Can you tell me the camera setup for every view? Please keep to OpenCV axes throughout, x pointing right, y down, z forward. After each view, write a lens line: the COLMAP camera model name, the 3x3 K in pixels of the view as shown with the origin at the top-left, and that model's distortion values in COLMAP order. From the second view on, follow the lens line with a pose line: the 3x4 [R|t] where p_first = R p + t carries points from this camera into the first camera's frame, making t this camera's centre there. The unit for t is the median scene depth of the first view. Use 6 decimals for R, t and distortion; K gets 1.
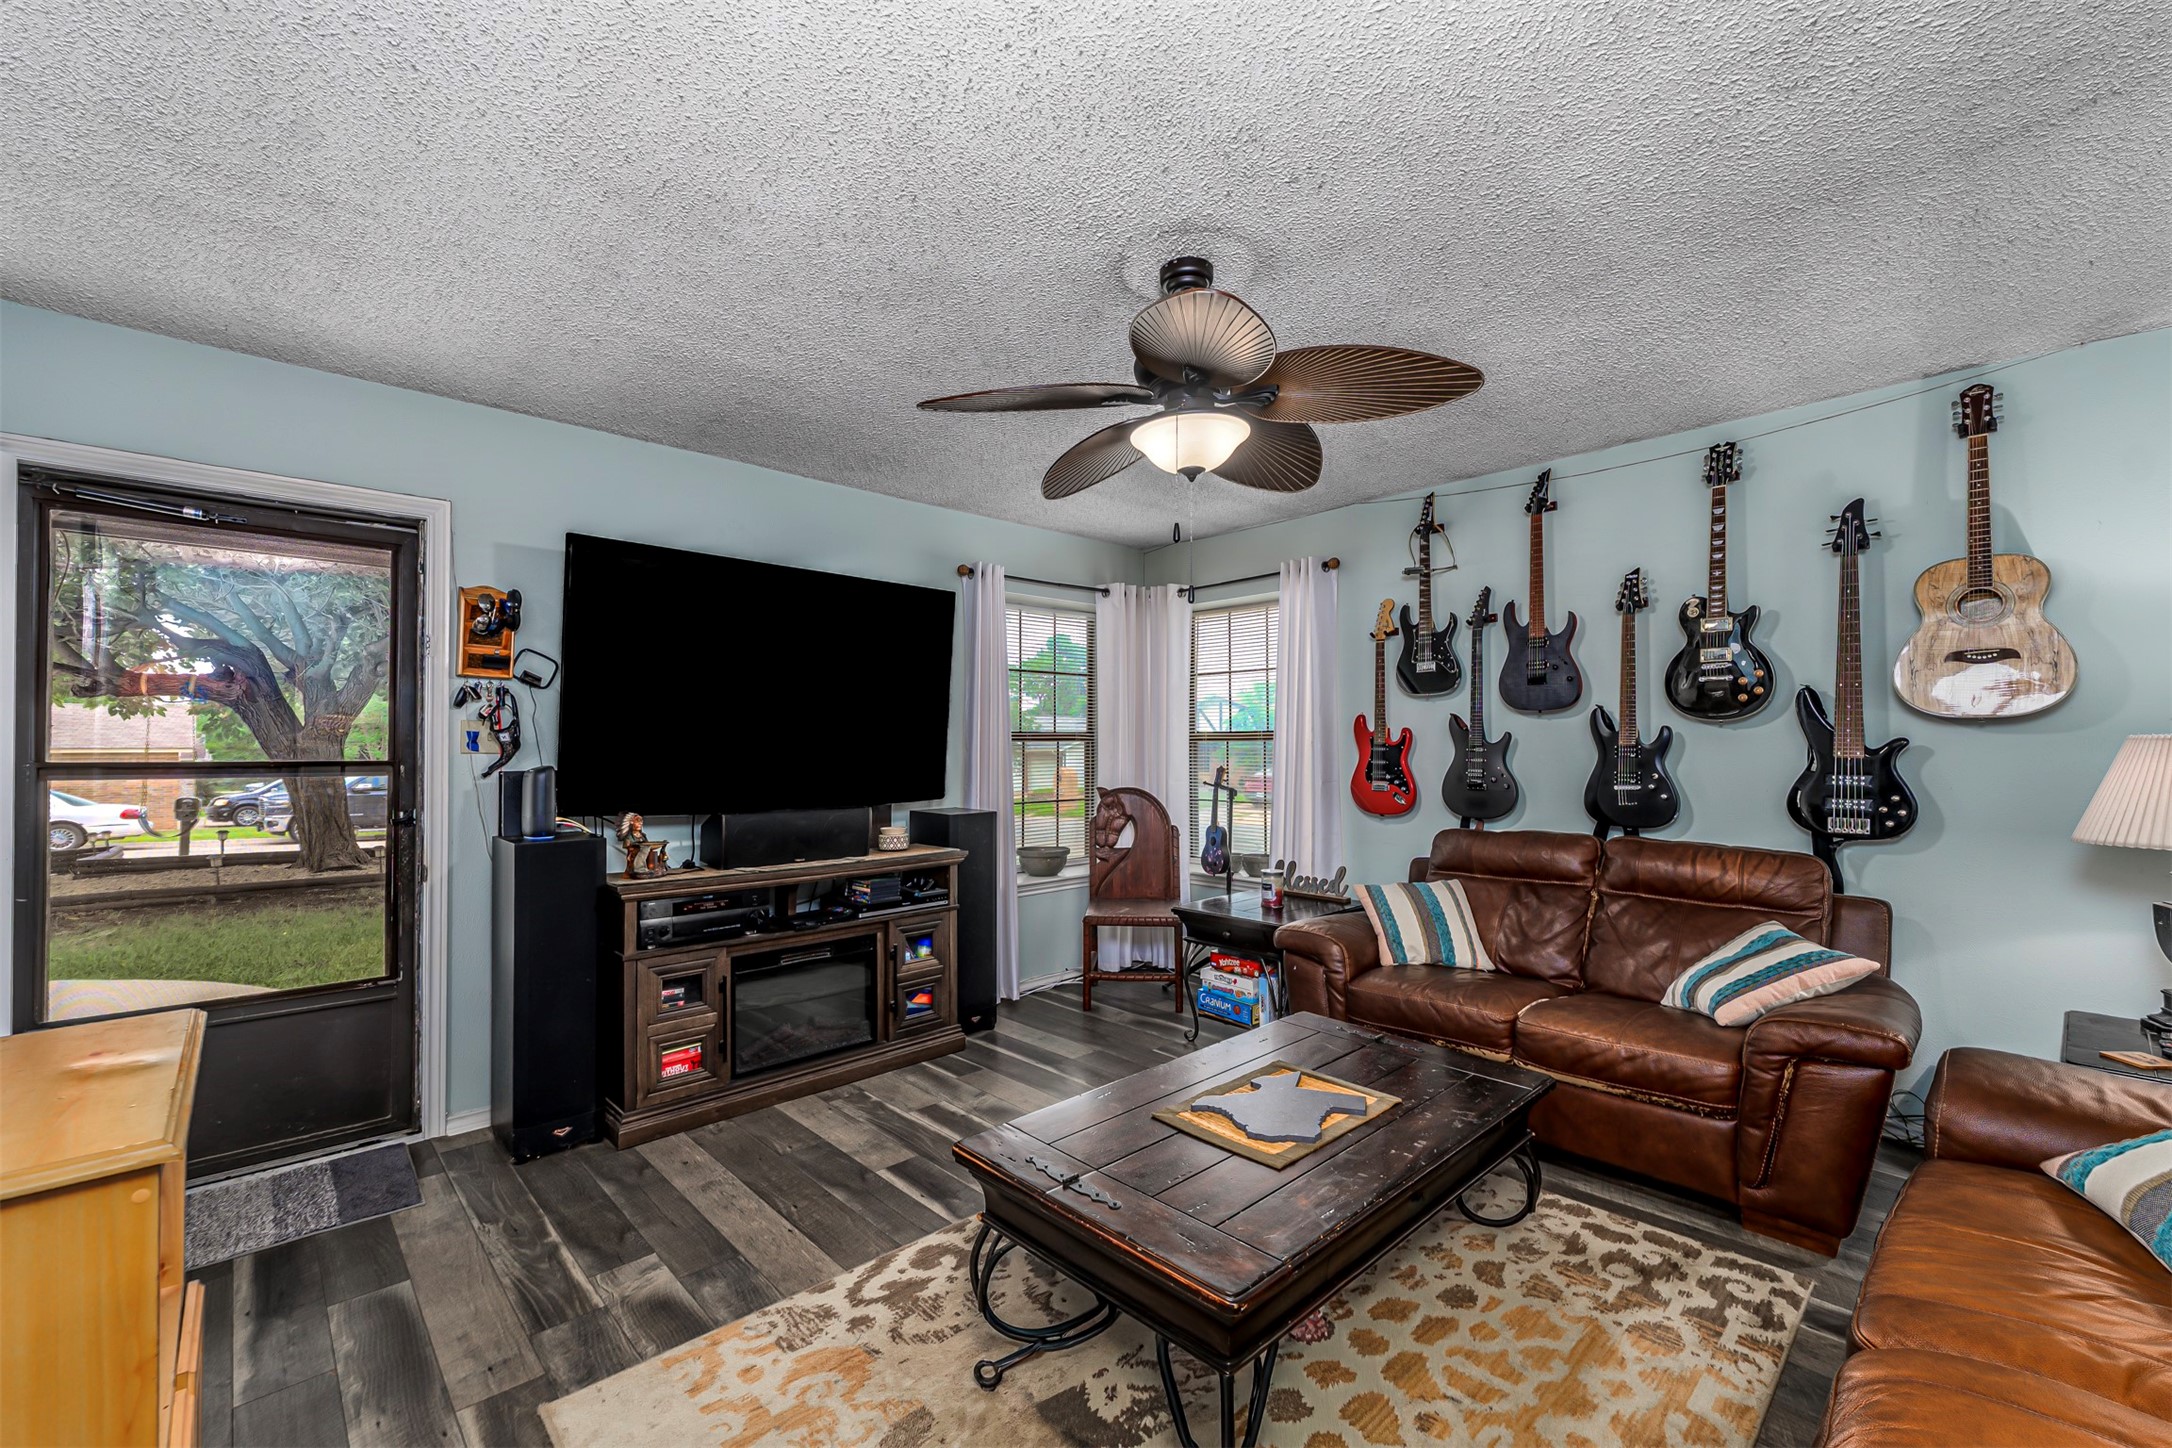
lens RADIAL K [[898.8, 0, 1073.4], [0, 898.8, 730.2], [0, 0, 1]] dist [0.000224, -0.000163]
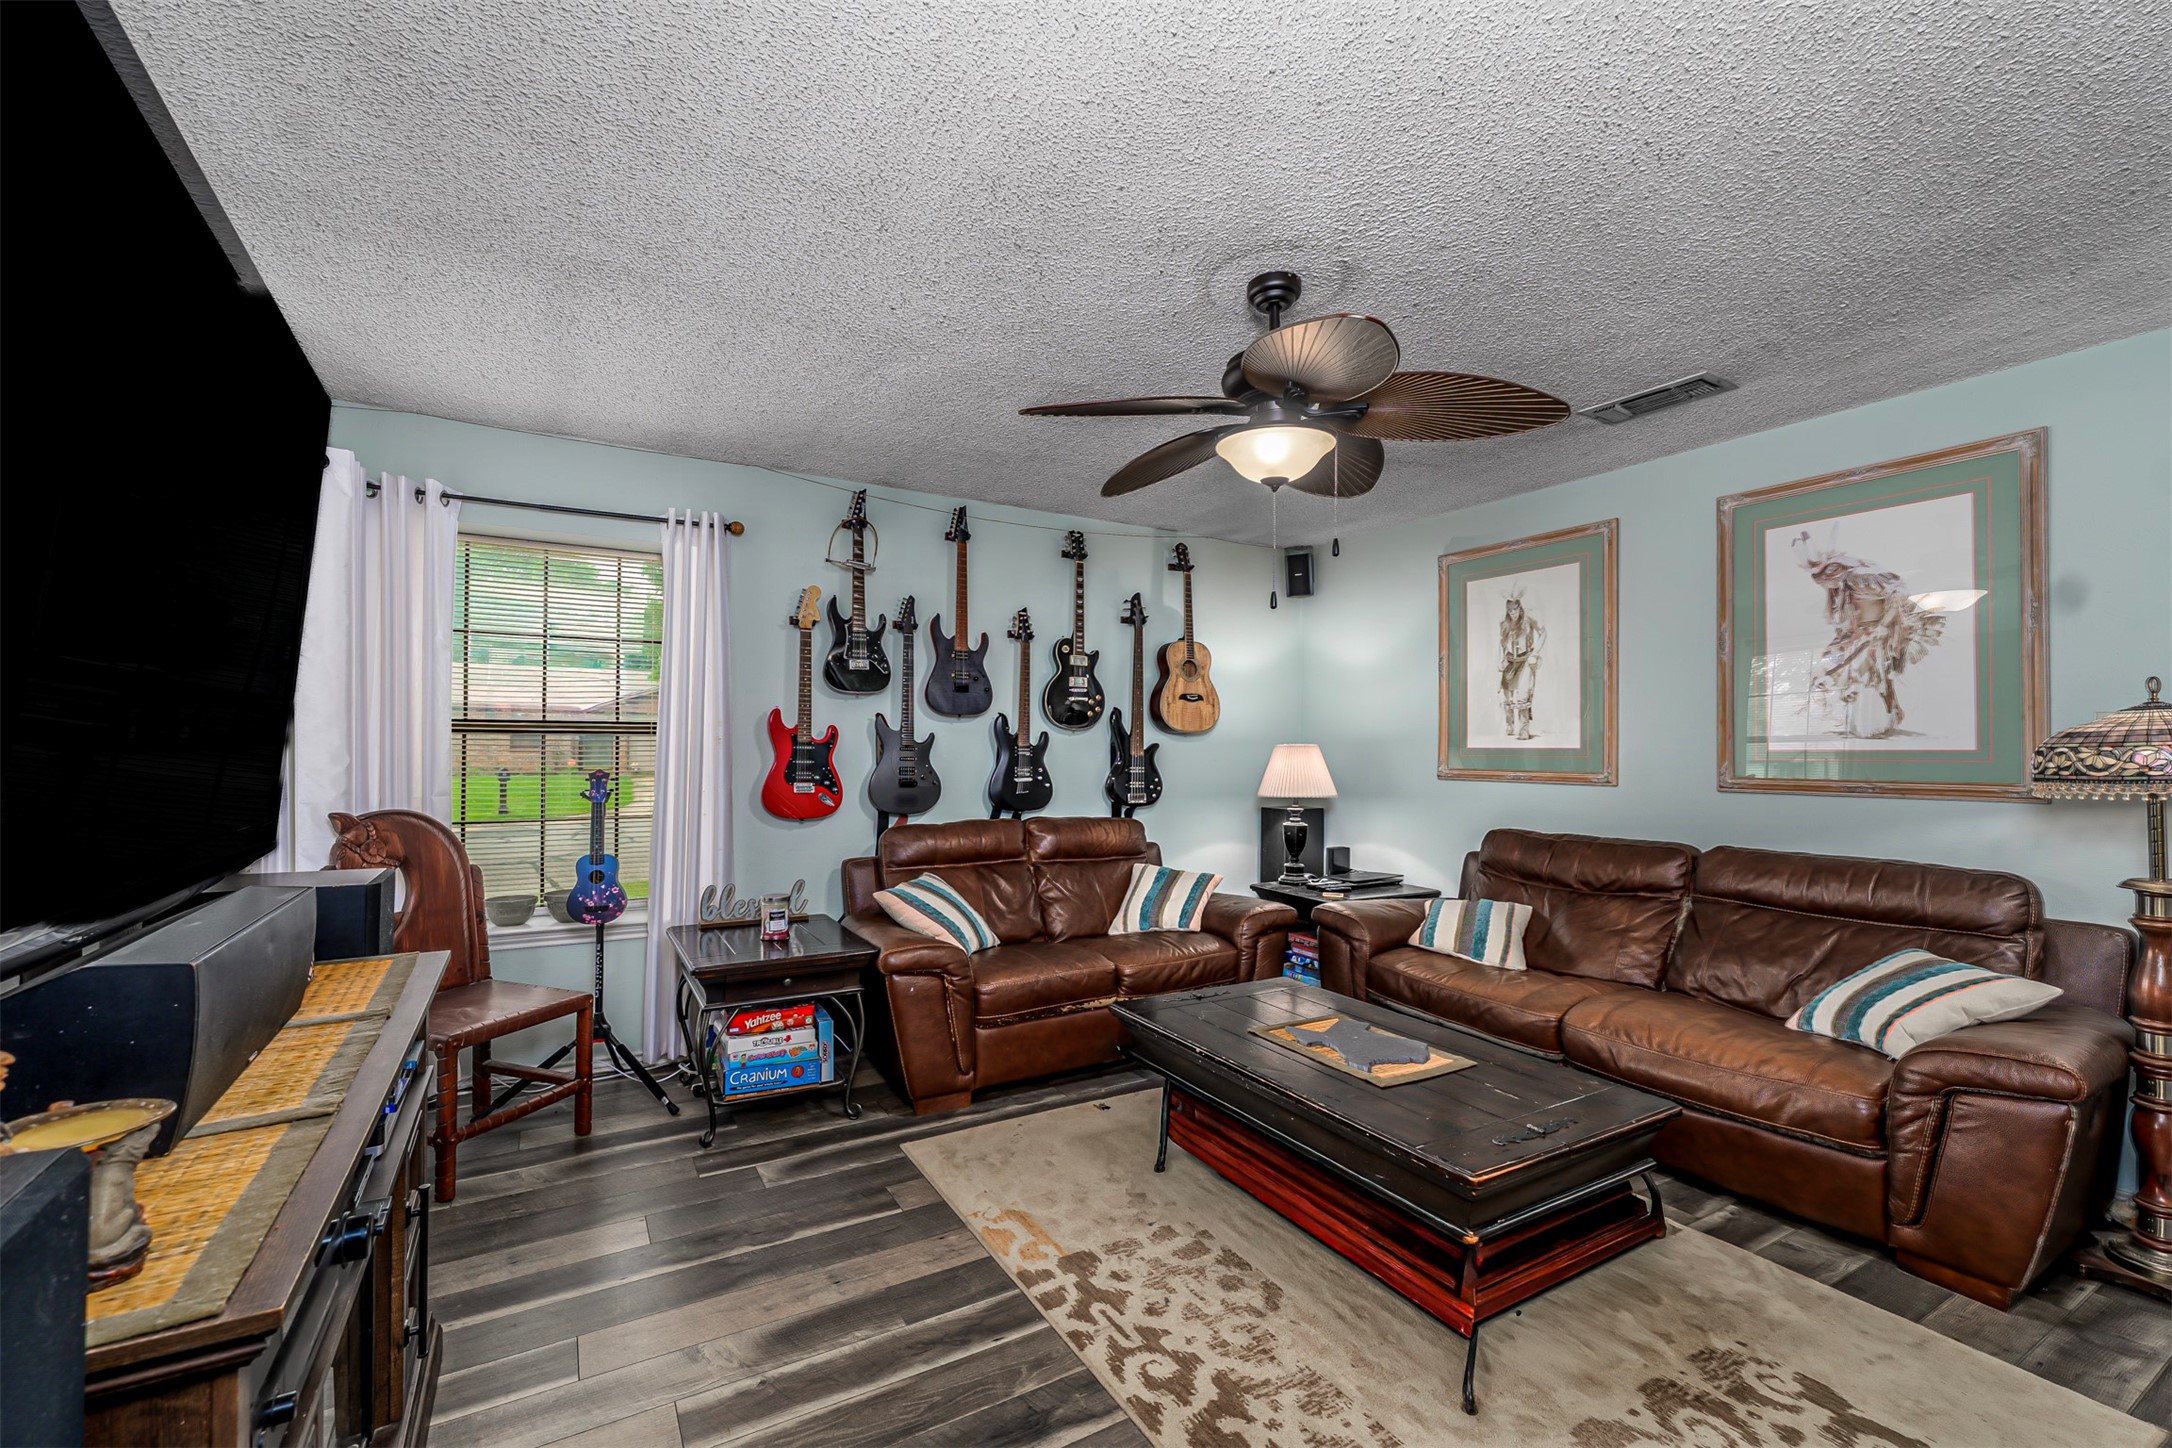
lens RADIAL K [[898.8, 0, 1073.8], [0, 898.8, 742.5], [0, 0, 1]] dist [0.000224, -0.000163]
pose [[0.220938, 0.009224, 0.975244, -0.575684], [-0.024754, 0.999686, -0.003848, 0.014465], [-0.974974, -0.023291, 0.221097, 0.615019]]
